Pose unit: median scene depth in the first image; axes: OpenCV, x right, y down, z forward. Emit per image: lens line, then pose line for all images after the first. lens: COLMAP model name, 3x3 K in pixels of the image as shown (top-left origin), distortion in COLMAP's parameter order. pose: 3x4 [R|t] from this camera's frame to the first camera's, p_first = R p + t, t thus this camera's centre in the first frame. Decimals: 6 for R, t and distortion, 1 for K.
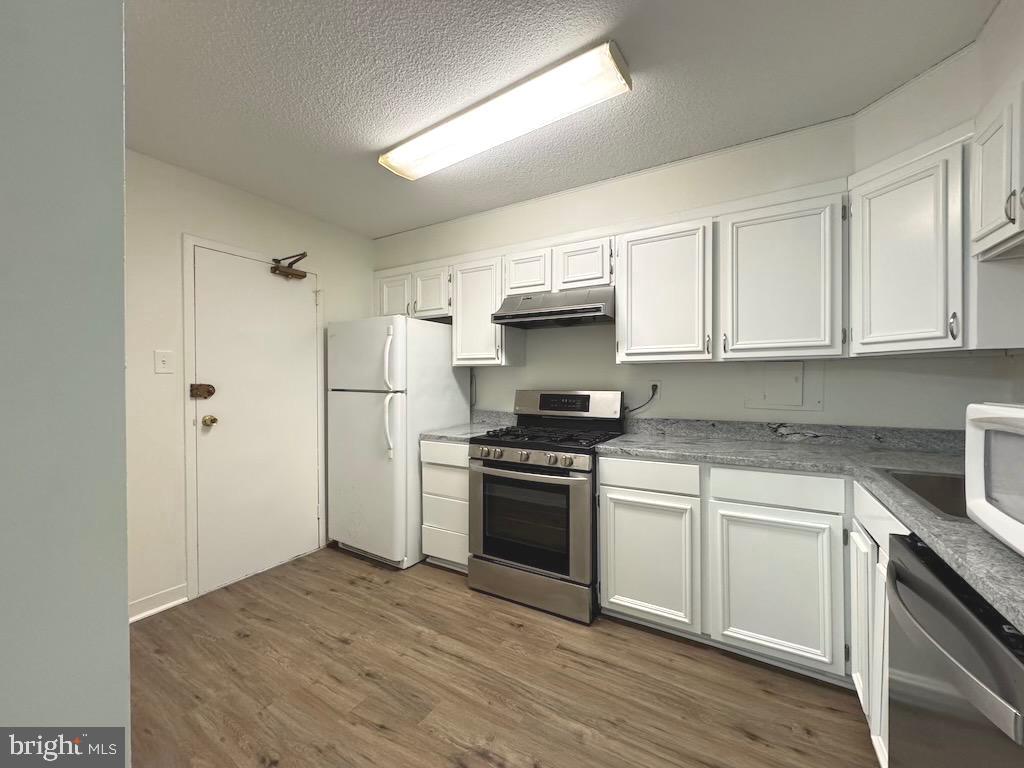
lens RADIAL K [[411.3, 0, 512.3], [0, 411.3, 381.7], [0, 0, 1]] dist [0.001891, 0.000171]
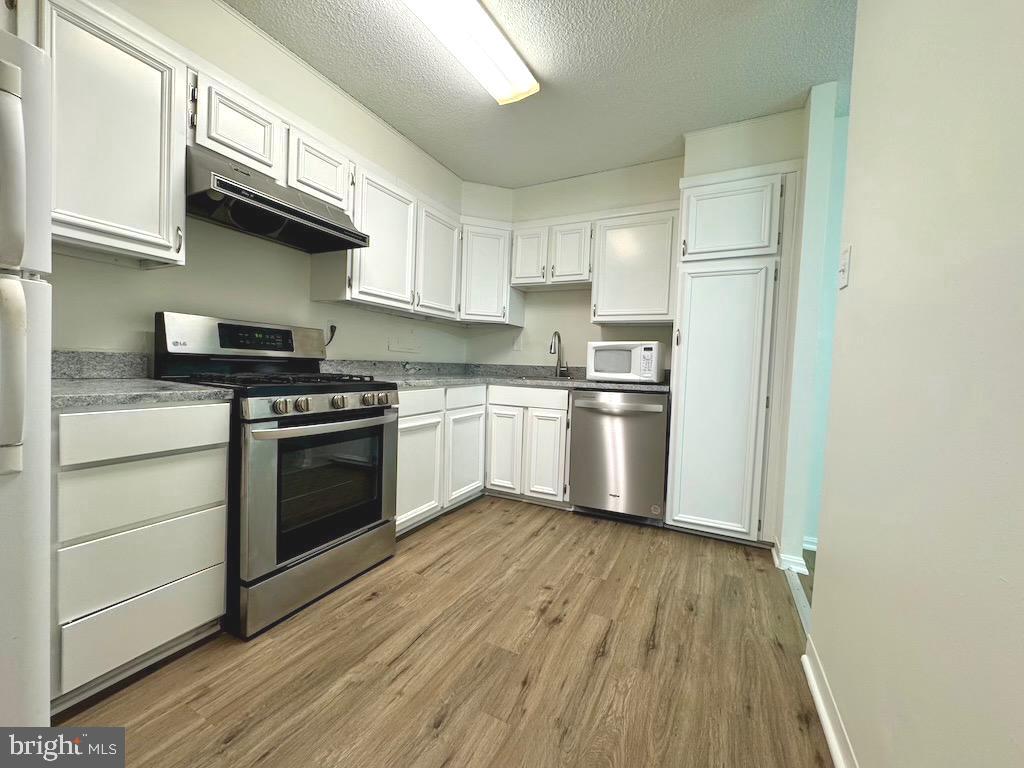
lens RADIAL K [[411.3, 0, 513.5], [0, 411.3, 381.5], [0, 0, 1]] dist [0.001891, 0.000171]
pose [[-0.082360, -0.040045, 0.995798, -0.887058], [-0.030364, 0.998829, 0.037655, 0.118437], [-0.996140, -0.027135, -0.083479, 0.844878]]
